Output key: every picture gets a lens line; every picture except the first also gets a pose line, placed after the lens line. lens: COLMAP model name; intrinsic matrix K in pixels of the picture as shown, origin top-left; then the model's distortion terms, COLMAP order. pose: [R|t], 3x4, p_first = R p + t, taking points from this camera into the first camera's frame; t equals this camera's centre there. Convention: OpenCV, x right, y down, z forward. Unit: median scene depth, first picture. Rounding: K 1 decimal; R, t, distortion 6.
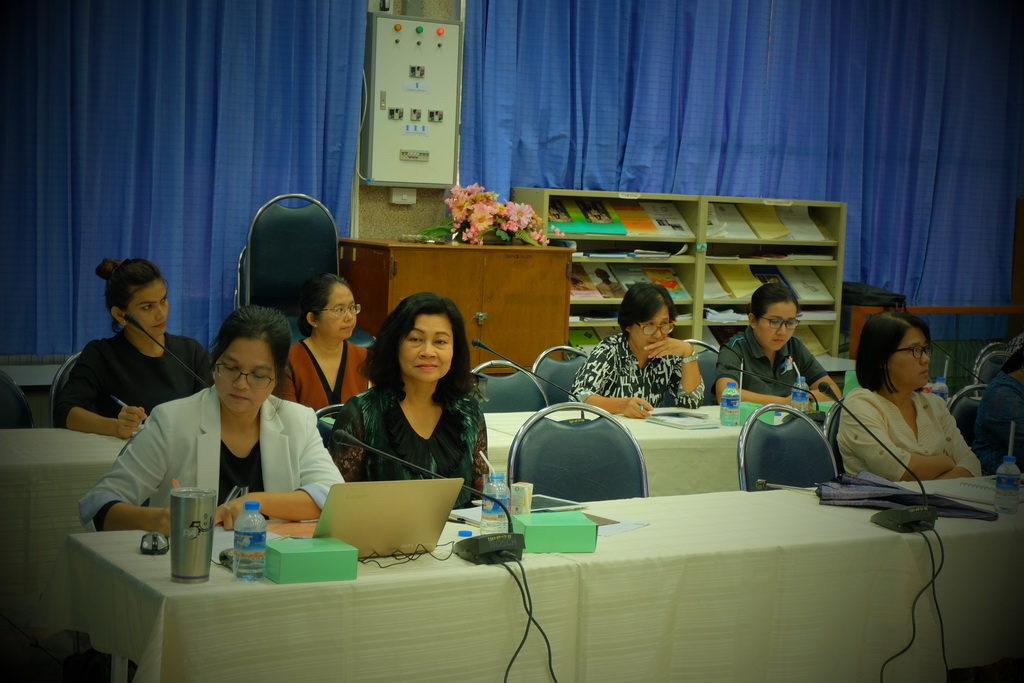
lens RADIAL K [[1760.9, 0, 516.8], [0, 1760.9, 331.7], [0, 0, 1]] dist [-0.065560, 0.000000]
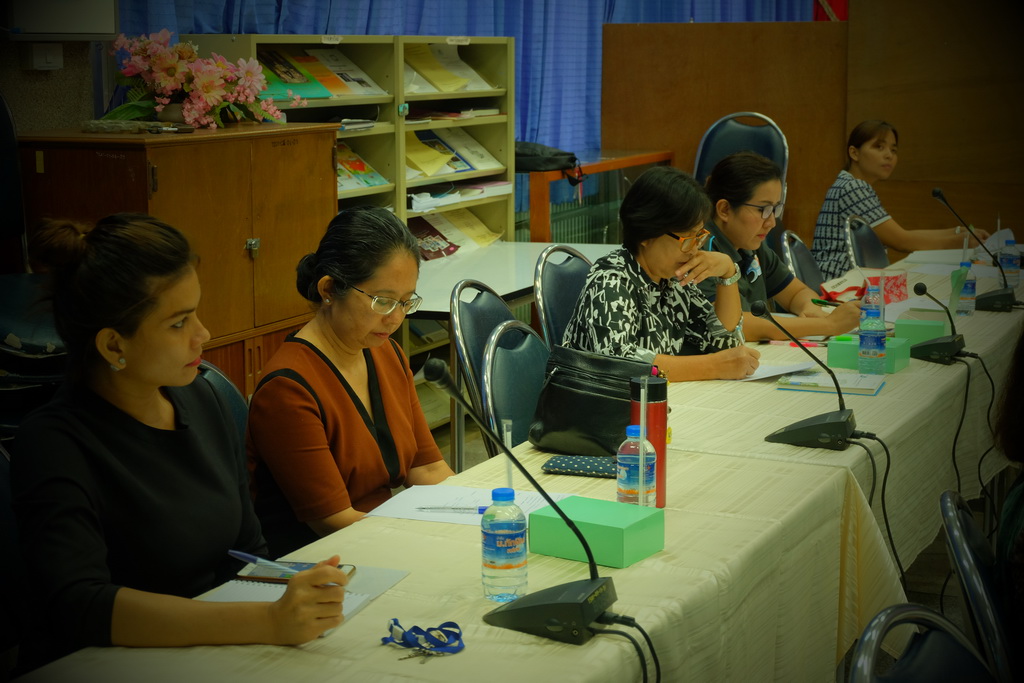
lens RADIAL K [[1748.6, 0, 513.0], [0, 1748.6, 341.7], [0, 0, 1]] dist [-0.011846, 0.000000]
pose [[0.834044, -0.139918, 0.533660, -0.264589], [0.089416, 0.988799, 0.119503, -0.038355], [-0.544404, -0.051953, 0.837213, 0.414899]]
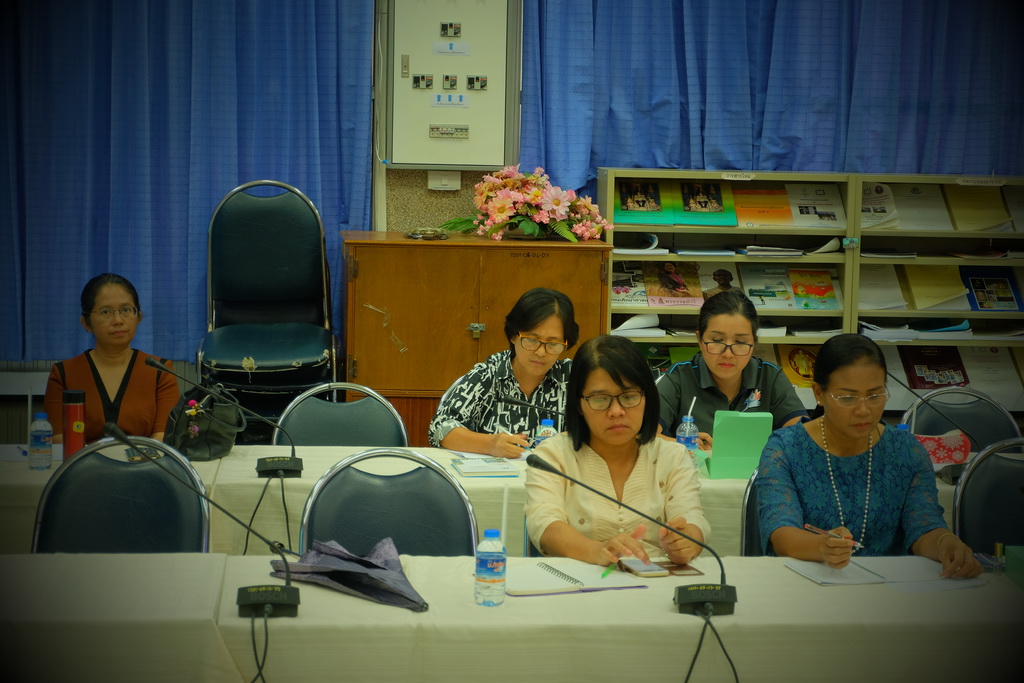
lens RADIAL K [[2256.3, 0, 514.4], [0, 2256.3, 343.6], [0, 0, 1]] dist [0.071541, 0.000000]
pose [[0.898793, 0.021025, -0.437870, 0.436091], [-0.020511, 0.999772, 0.005902, -0.007368], [0.437894, 0.003676, 0.899019, 0.059050]]
